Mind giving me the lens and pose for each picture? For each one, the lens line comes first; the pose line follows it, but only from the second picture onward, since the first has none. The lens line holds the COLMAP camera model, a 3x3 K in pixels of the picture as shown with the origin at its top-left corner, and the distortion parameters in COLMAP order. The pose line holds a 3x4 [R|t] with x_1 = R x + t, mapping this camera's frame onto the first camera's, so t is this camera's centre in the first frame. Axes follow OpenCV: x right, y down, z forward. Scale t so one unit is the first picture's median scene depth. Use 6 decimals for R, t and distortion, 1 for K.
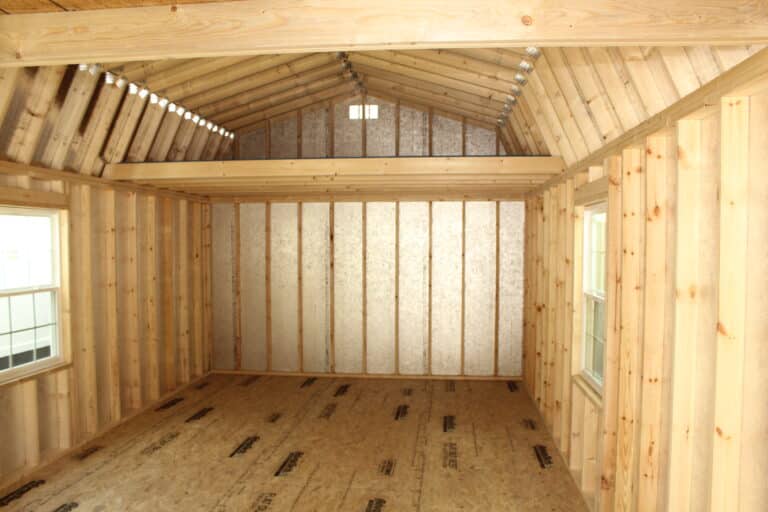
lens RADIAL K [[656.0, 0, 381.0], [0, 656.0, 269.8], [0, 0, 1]] dist [-0.156458, 0.155895]
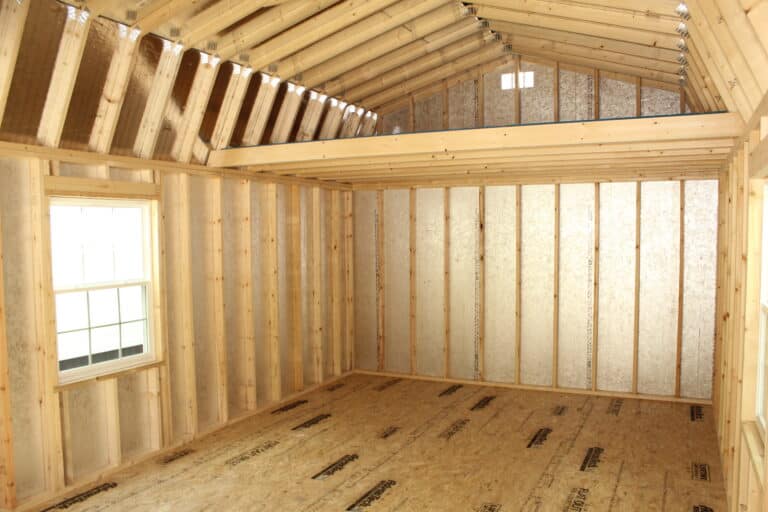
lens RADIAL K [[656.0, 0, 381.0], [0, 656.0, 269.8], [0, 0, 1]] dist [-0.156458, 0.155895]
pose [[0.941416, 0.012638, -0.337010, 0.113245], [-0.006926, 0.999811, 0.018144, -0.007857], [0.337176, -0.014747, 0.941326, 0.161158]]
